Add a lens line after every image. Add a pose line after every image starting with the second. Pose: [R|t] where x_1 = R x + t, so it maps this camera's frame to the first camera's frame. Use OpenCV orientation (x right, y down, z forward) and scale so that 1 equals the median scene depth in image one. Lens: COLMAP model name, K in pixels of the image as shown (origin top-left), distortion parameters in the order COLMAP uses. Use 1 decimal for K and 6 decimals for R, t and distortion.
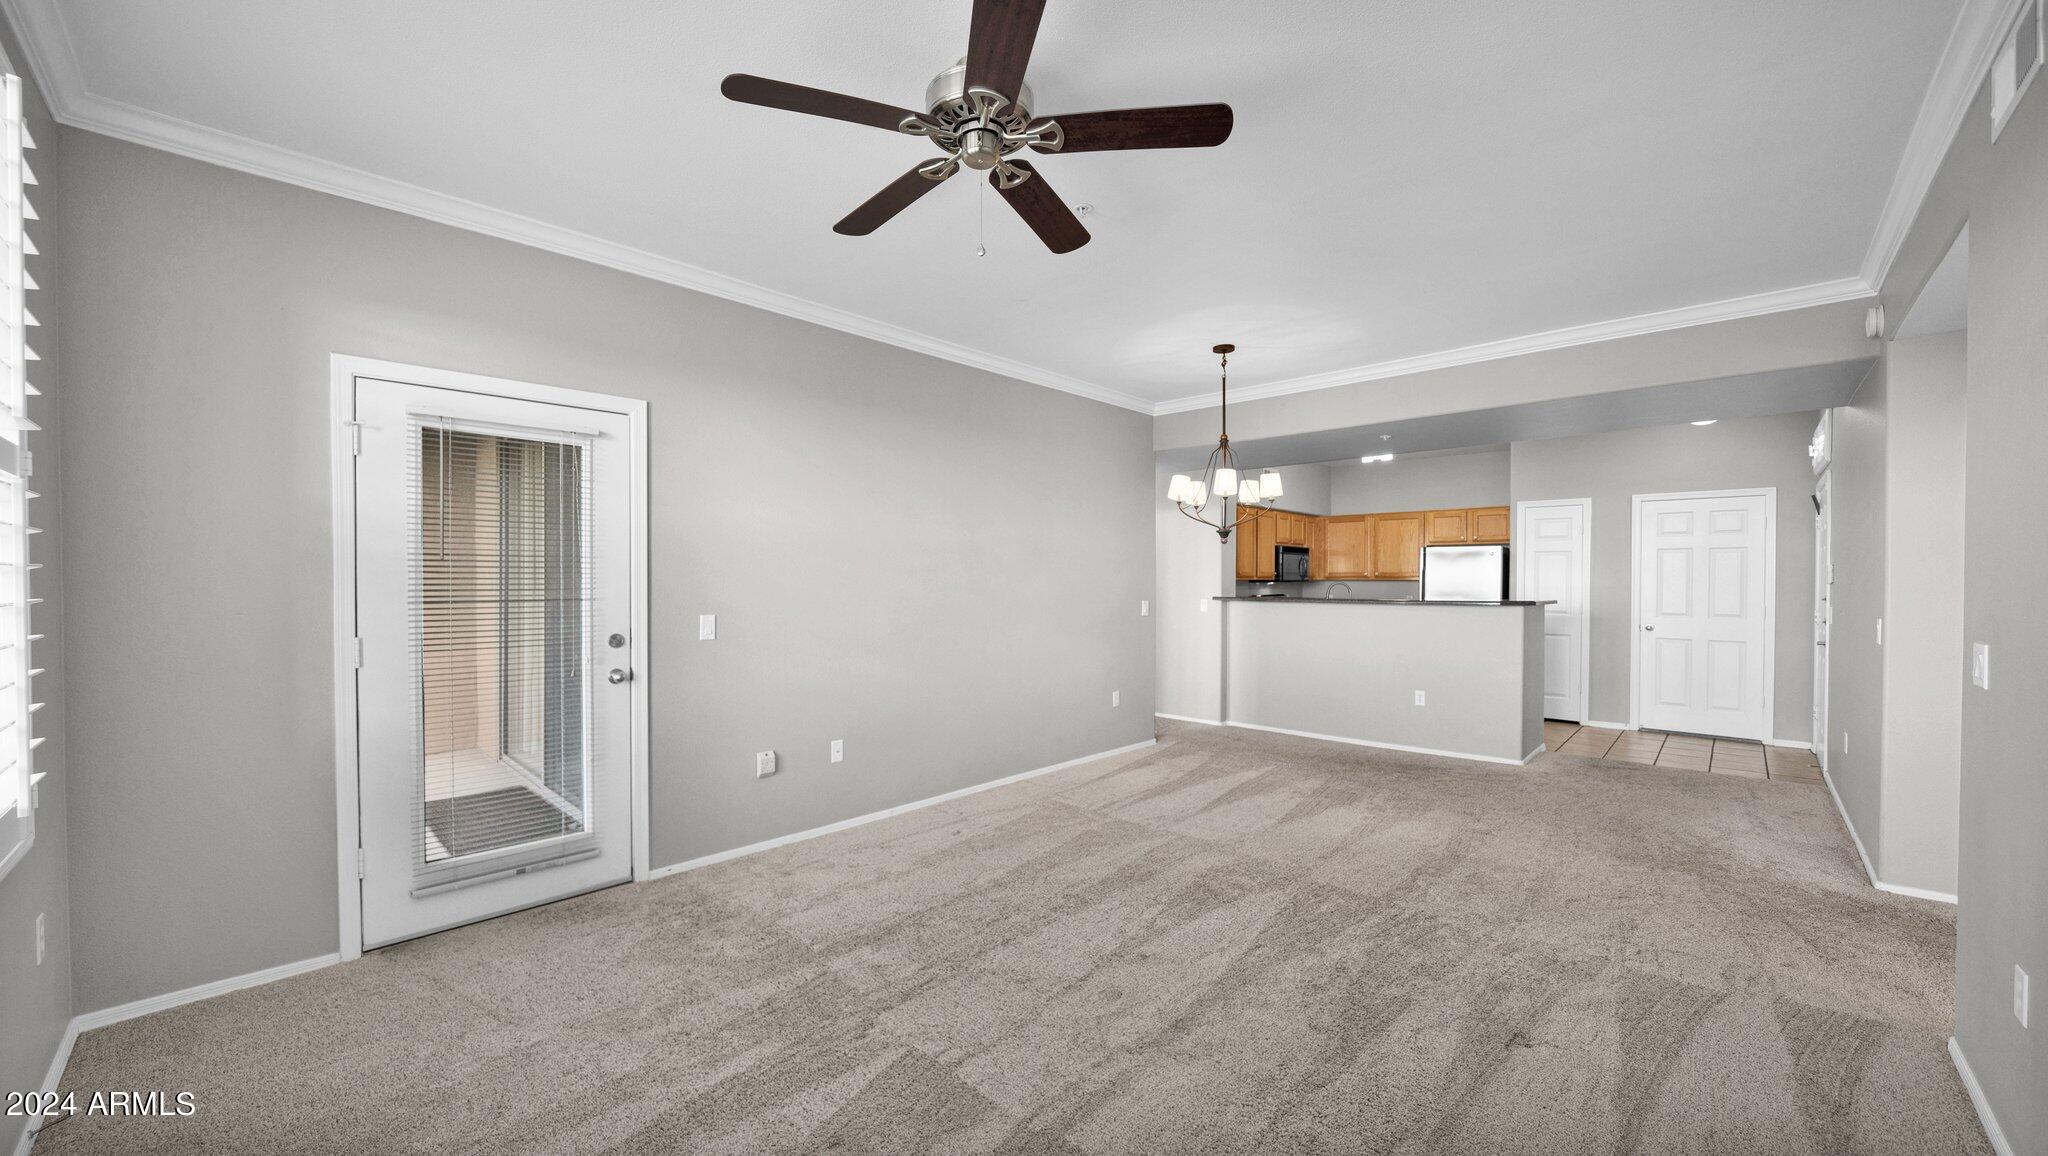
lens RADIAL K [[760.9, 0, 1018.2], [0, 760.9, 586.1], [0, 0, 1]] dist [-0.009752, 0.000163]
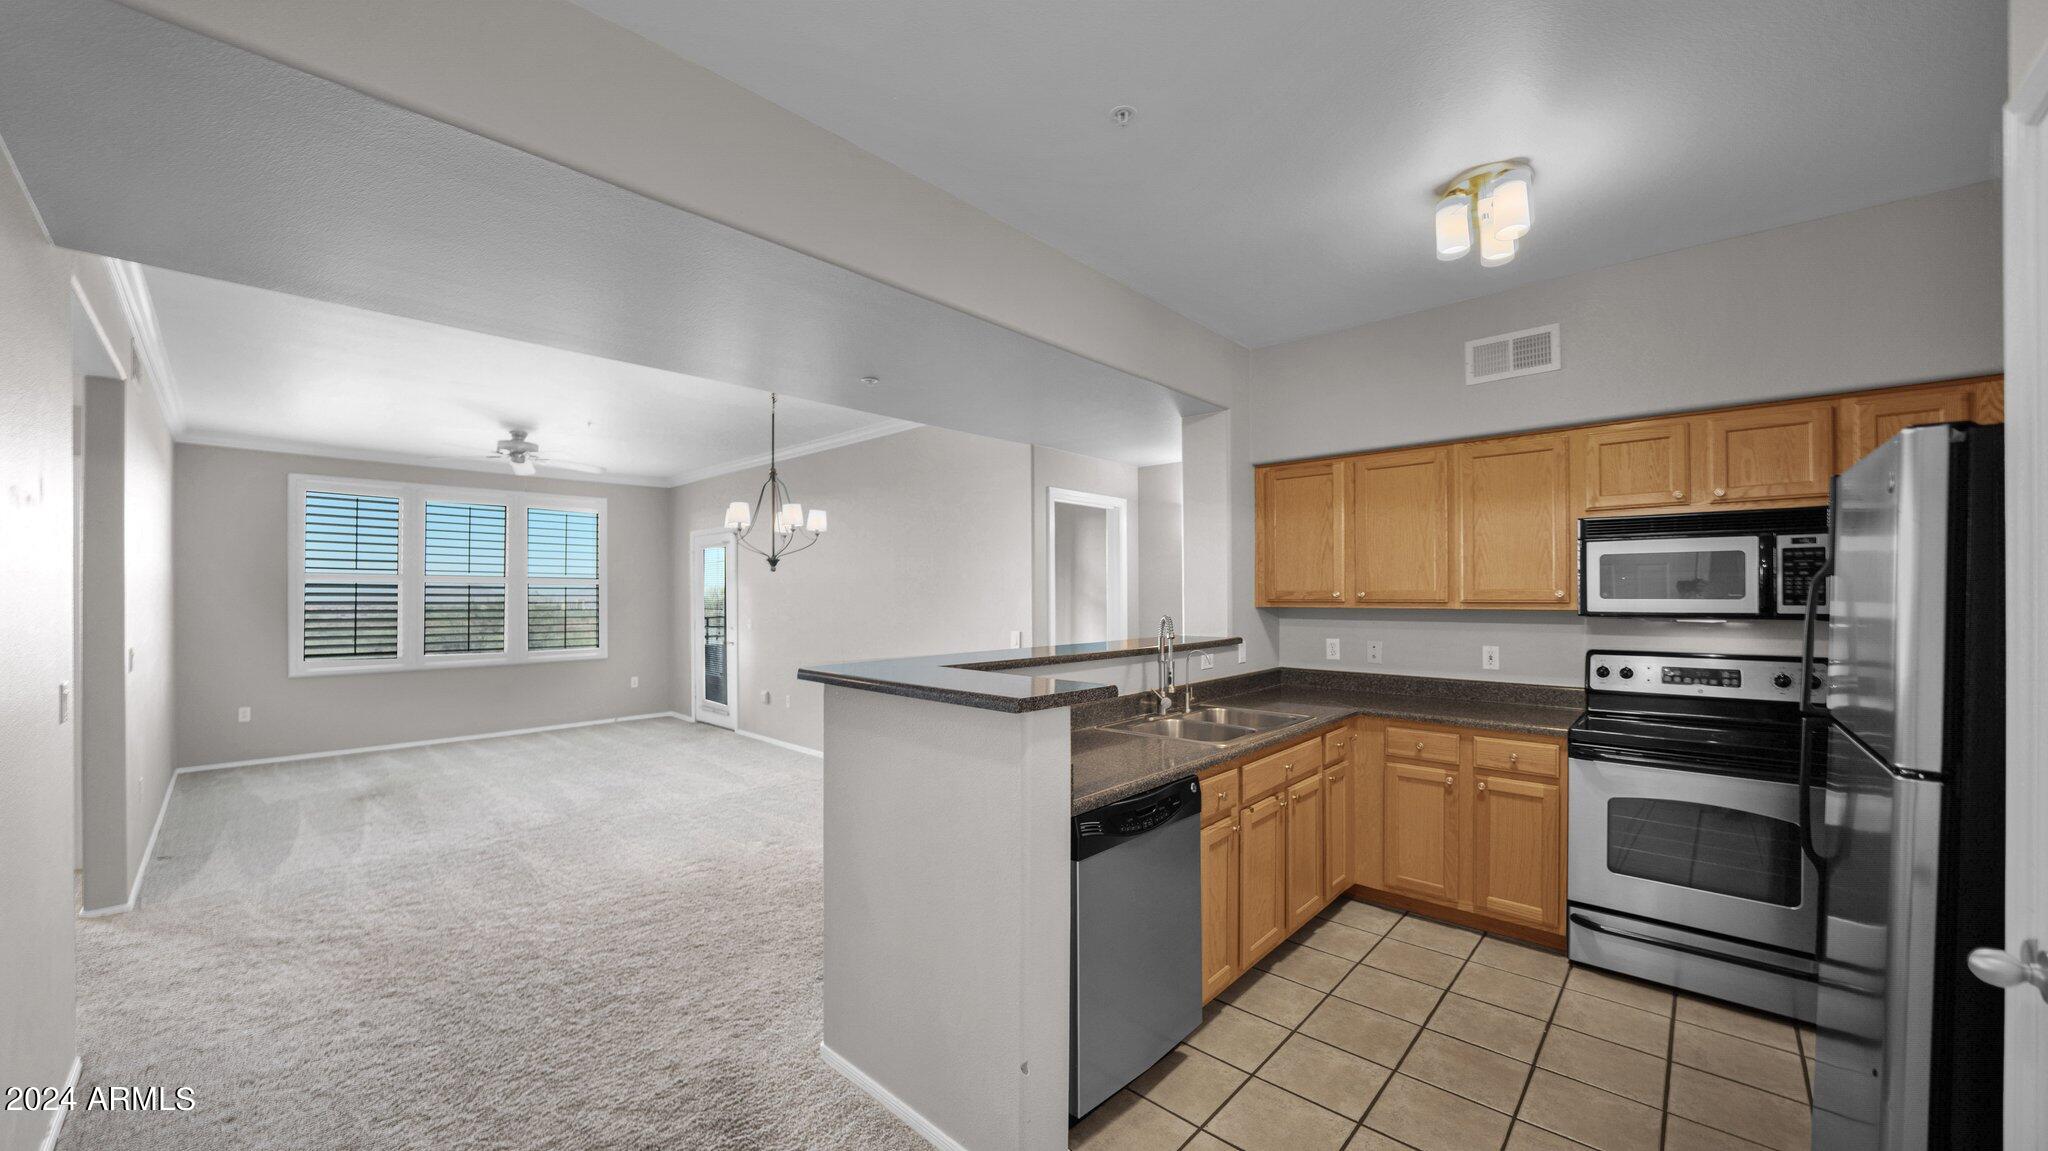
lens RADIAL K [[748.0, 0, 1014.2], [0, 748.0, 589.6], [0, 0, 1]] dist [-0.015271, 0.000136]
pose [[0.011415, -0.007030, -0.999910, 0.901958], [-0.007390, 0.999947, -0.007114, -0.018136], [0.999908, 0.007470, 0.011362, 0.913631]]
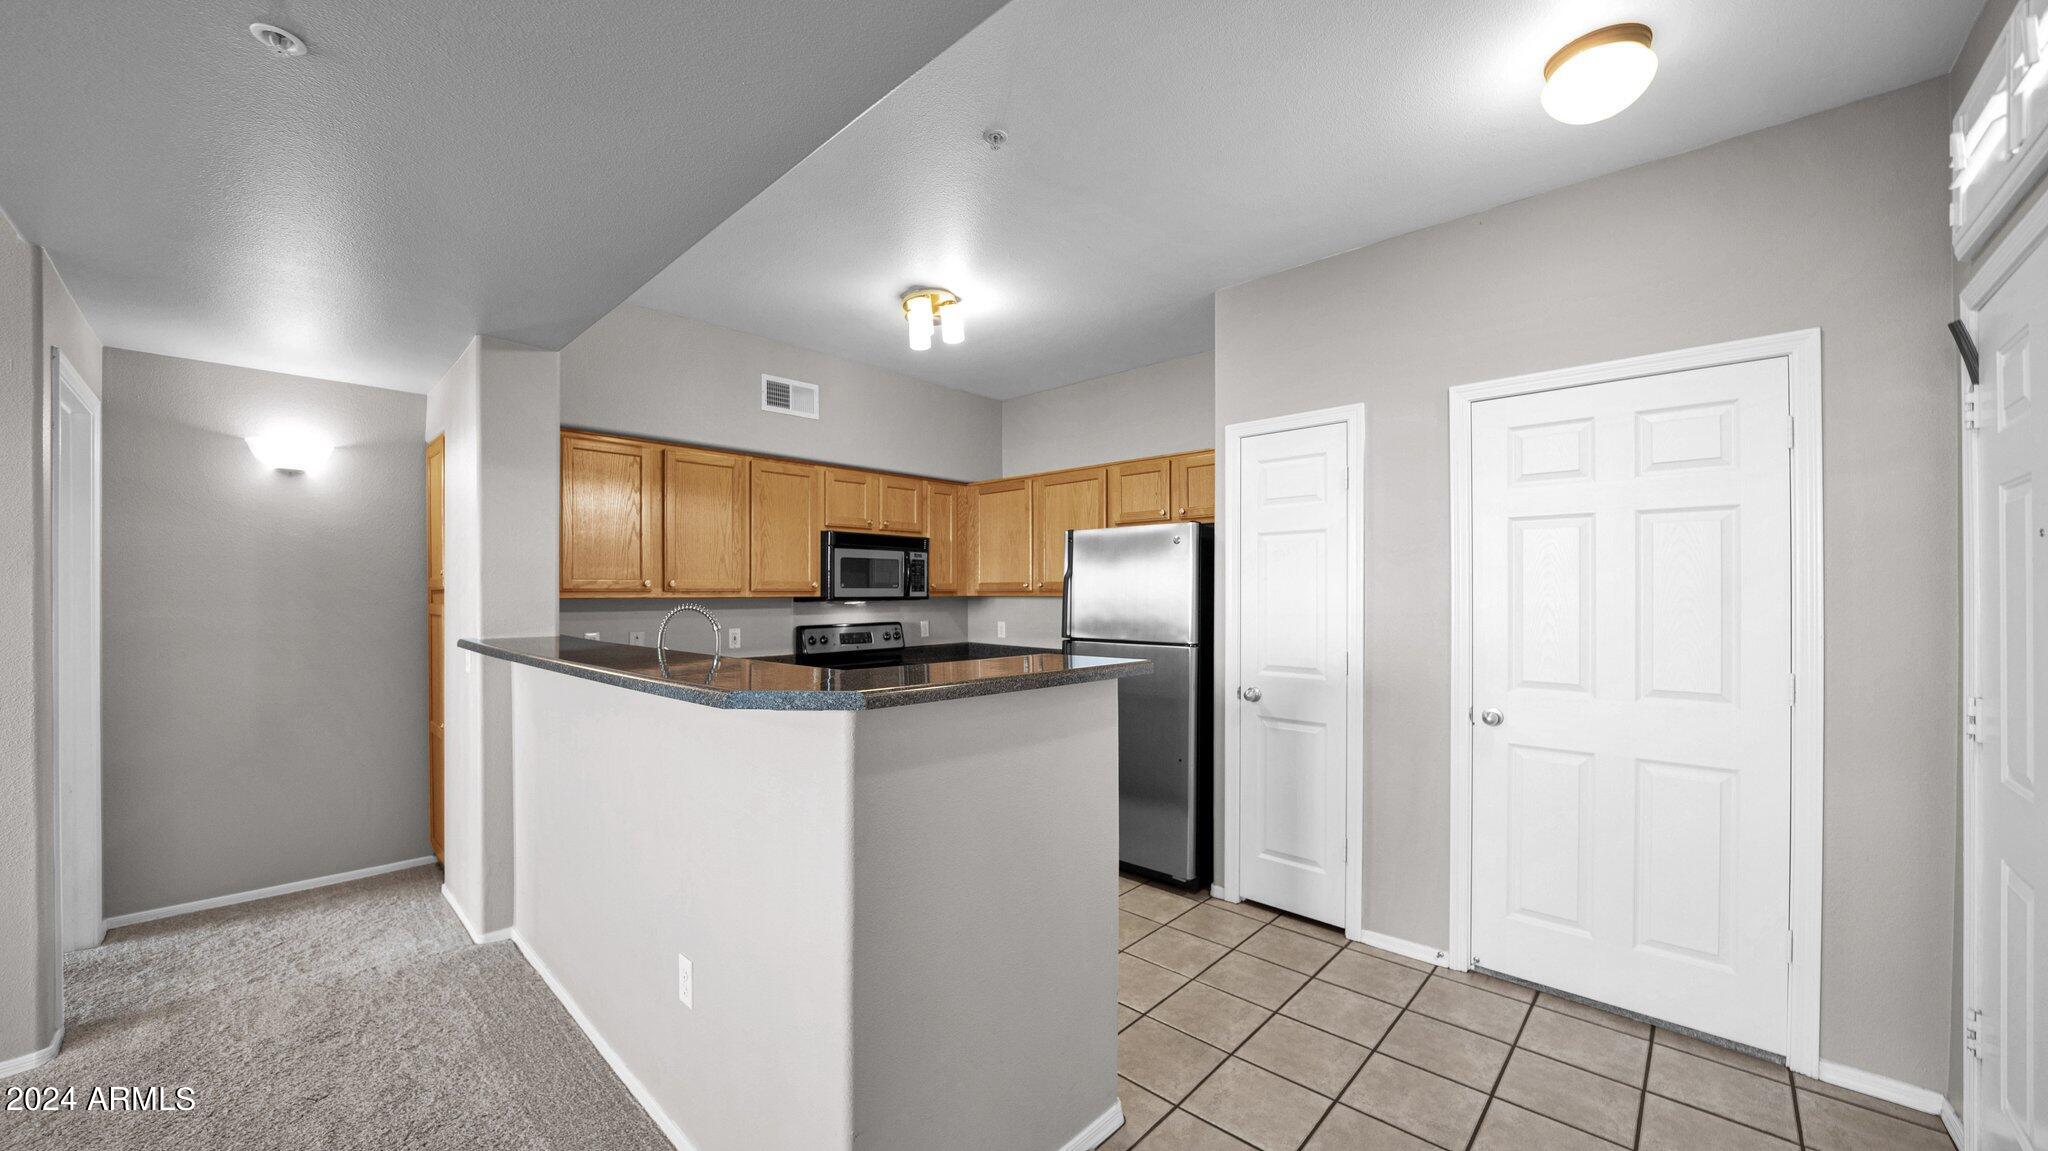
lens RADIAL K [[748.0, 0, 990.5], [0, 748.0, 590.8], [0, 0, 1]] dist [-0.015271, 0.000136]
pose [[0.999907, -0.003811, -0.013114, 0.591520], [0.003663, 0.999929, -0.011325, -0.007910], [0.013157, 0.011276, 0.999850, 0.621136]]
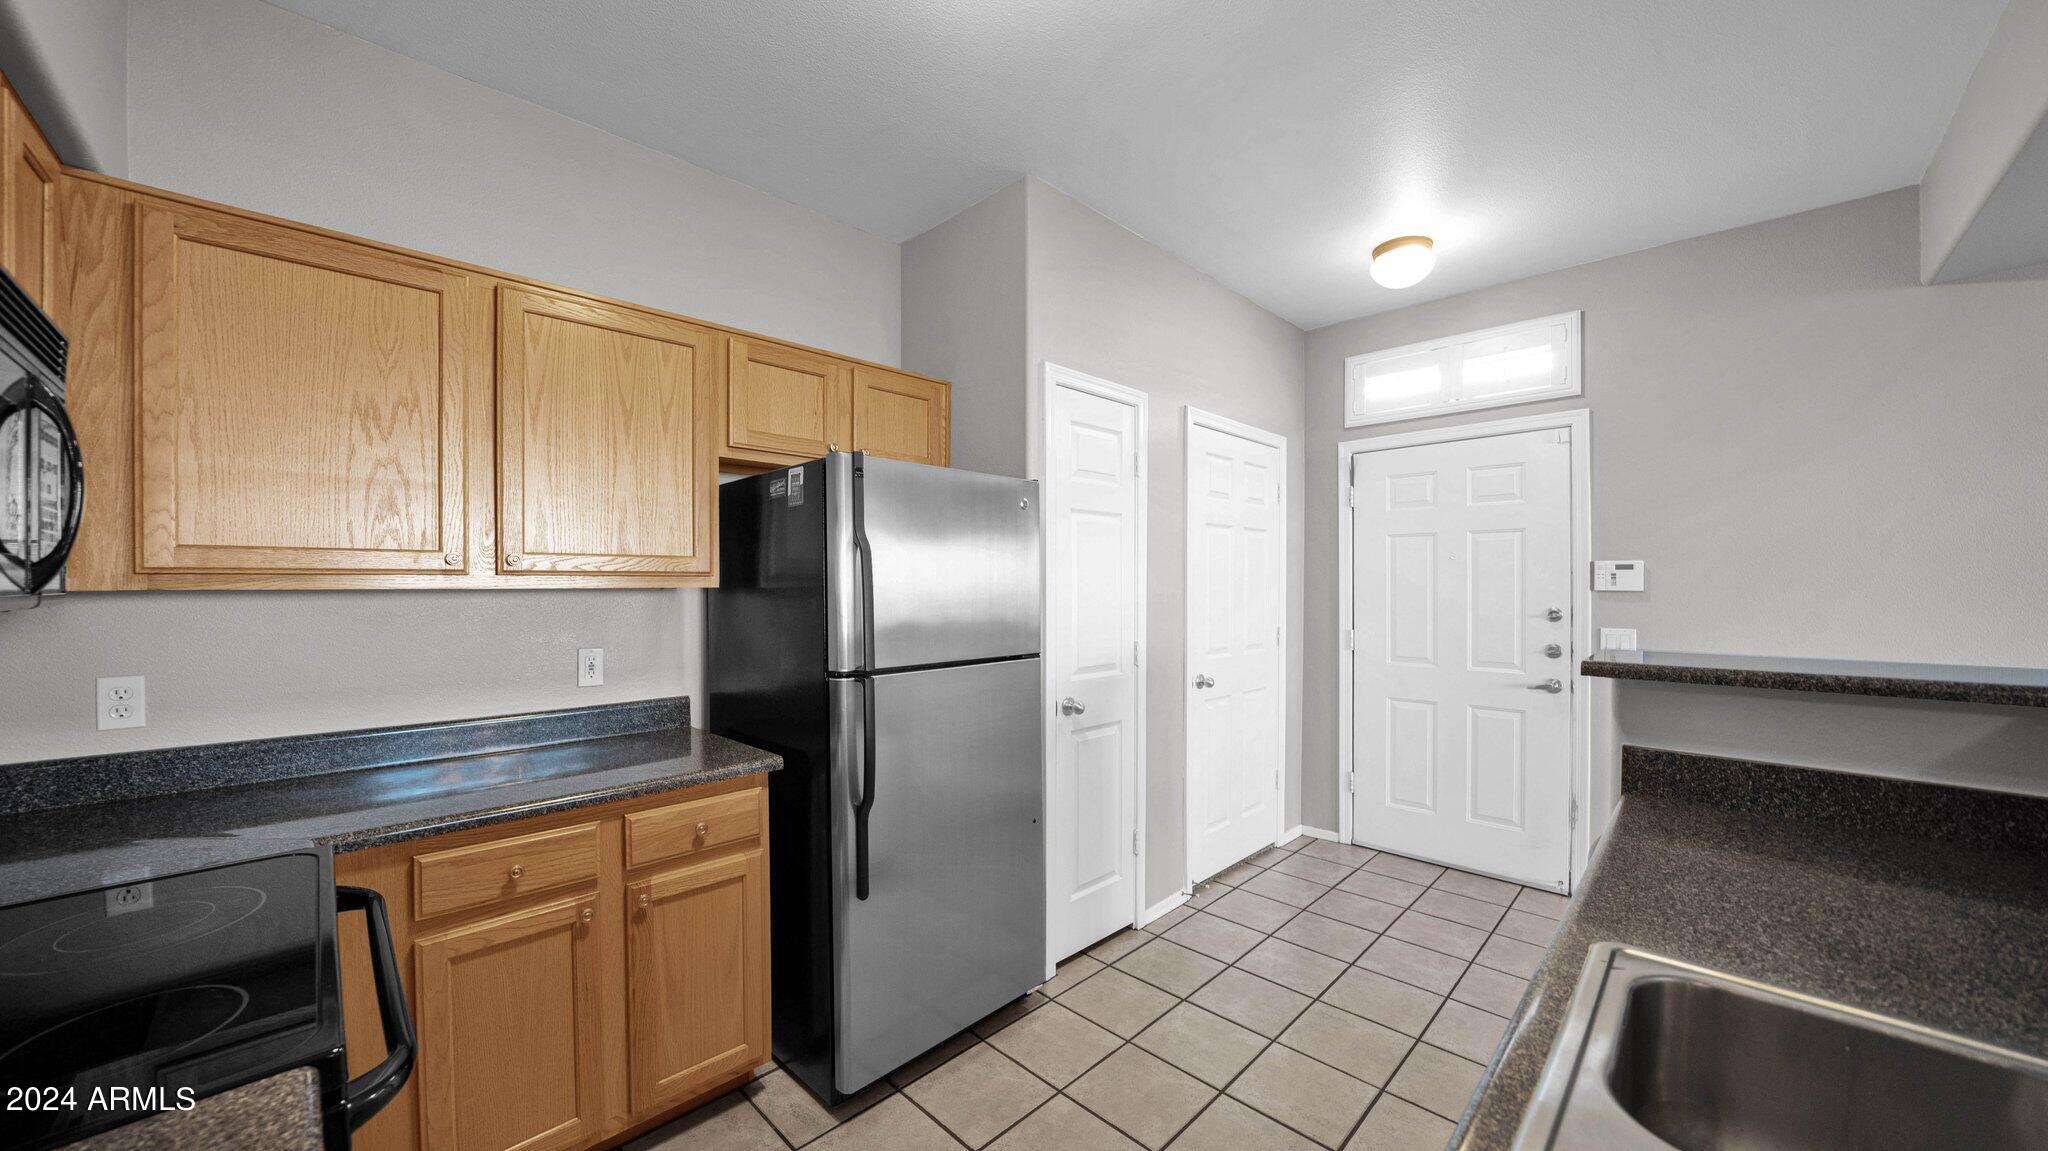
lens RADIAL K [[748.0, 0, 1030.2], [0, 748.0, 594.0], [0, 0, 1]] dist [-0.015271, 0.000136]
pose [[0.007165, -0.015397, 0.999856, 0.354265], [0.010232, 0.999830, 0.015323, -0.011274], [-0.999922, 0.010121, 0.007321, 1.138028]]
